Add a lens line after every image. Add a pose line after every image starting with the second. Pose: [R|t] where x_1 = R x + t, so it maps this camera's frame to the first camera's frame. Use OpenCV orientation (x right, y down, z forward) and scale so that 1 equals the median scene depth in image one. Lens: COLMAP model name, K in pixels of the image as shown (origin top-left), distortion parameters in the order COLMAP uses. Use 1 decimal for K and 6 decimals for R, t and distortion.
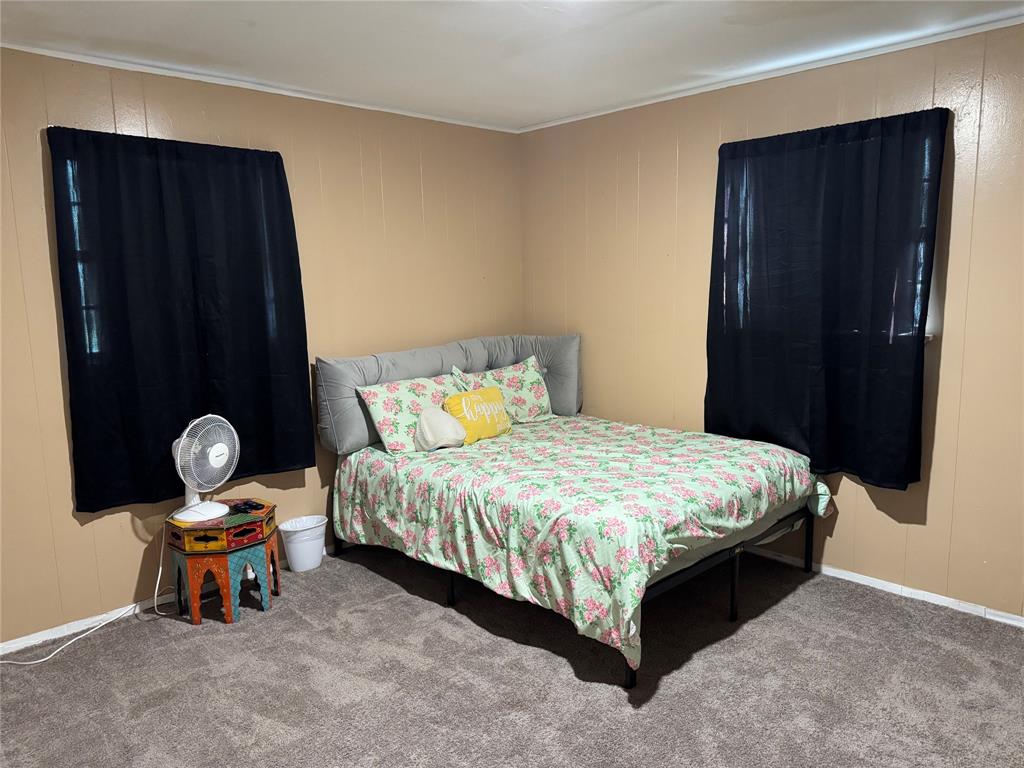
lens RADIAL K [[727.8, 0, 512.0], [0, 727.8, 384.0], [0, 0, 1]] dist [0.070949, -0.123903]
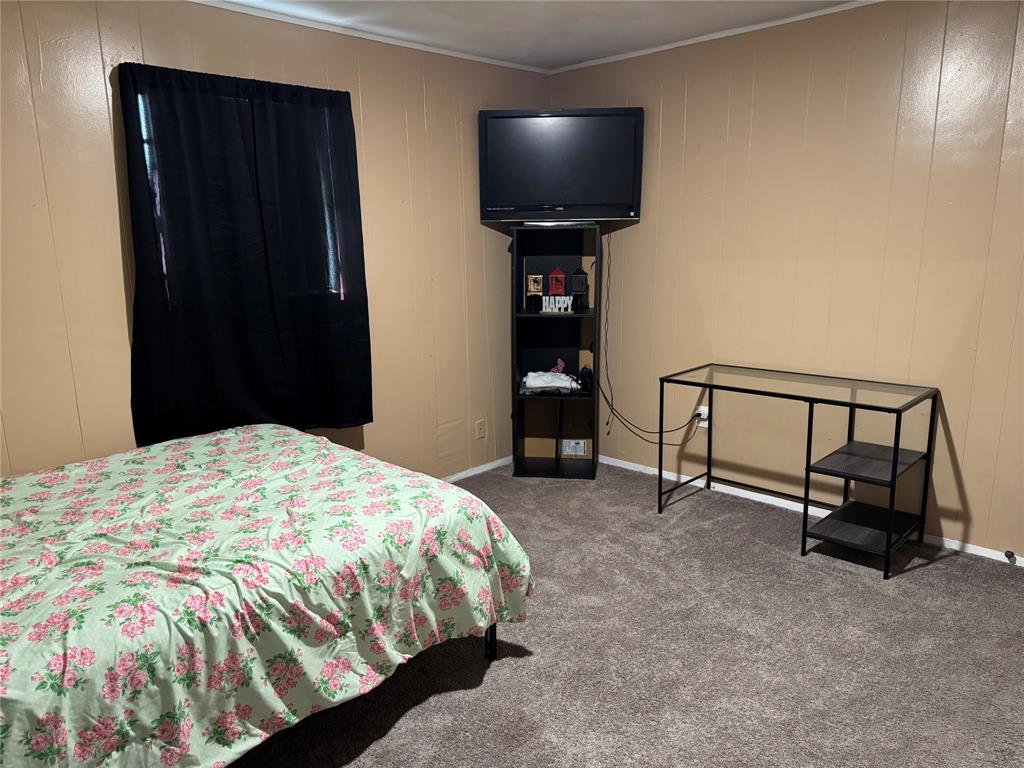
lens RADIAL K [[727.8, 0, 512.0], [0, 727.8, 384.0], [0, 0, 1]] dist [0.070949, -0.123903]
pose [[-0.043816, -0.181914, 0.982338, -0.638994], [0.158085, 0.969631, 0.186613, -0.100855], [-0.986453, 0.163469, -0.013727, 0.809255]]
